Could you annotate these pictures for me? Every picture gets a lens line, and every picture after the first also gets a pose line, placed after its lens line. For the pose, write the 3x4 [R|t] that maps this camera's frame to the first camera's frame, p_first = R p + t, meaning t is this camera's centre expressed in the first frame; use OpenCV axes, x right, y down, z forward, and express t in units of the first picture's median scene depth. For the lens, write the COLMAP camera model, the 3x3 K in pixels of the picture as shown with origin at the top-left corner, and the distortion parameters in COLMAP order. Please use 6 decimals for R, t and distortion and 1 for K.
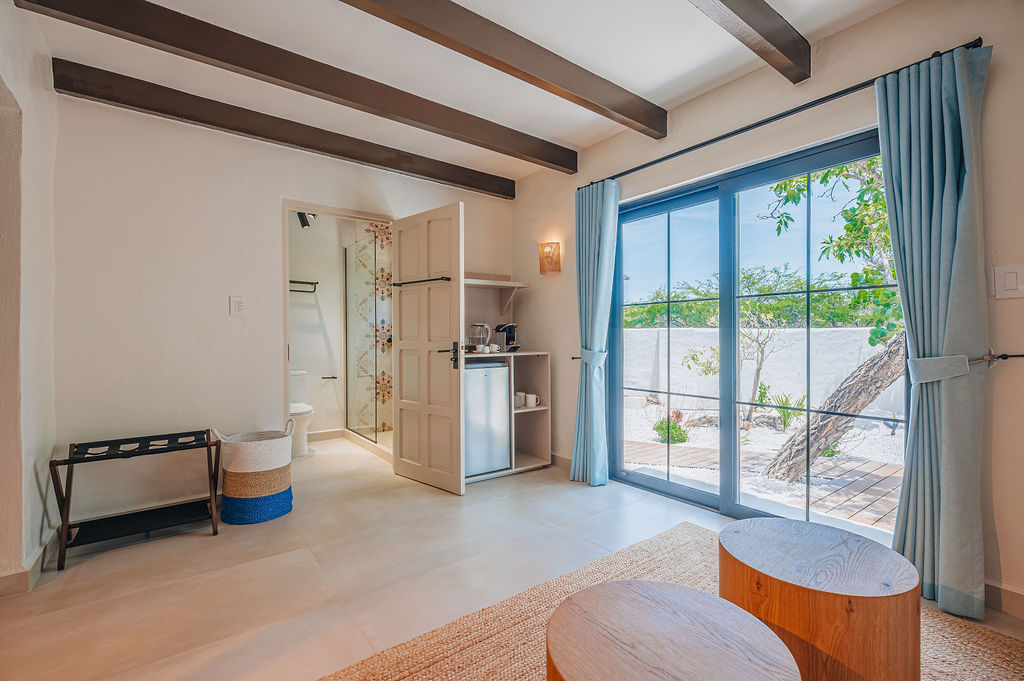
lens RADIAL K [[469.5, 0, 516.6], [0, 469.5, 340.7], [0, 0, 1]] dist [-0.003142, -0.000507]
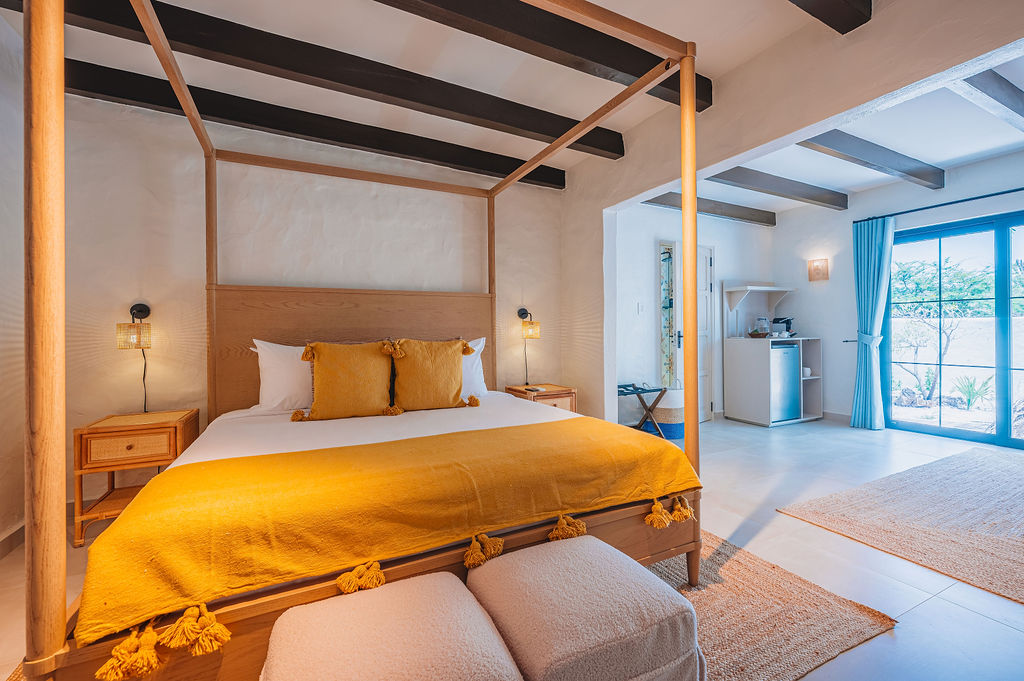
lens RADIAL K [[448.0, 0, 513.6], [0, 448.0, 332.5], [0, 0, 1]] dist [-0.000136, 0.000571]
pose [[0.984061, -0.006885, -0.177700, -0.629280], [0.006521, 0.999975, -0.002631, 0.007763], [0.177714, 0.001430, 0.984081, -0.505653]]
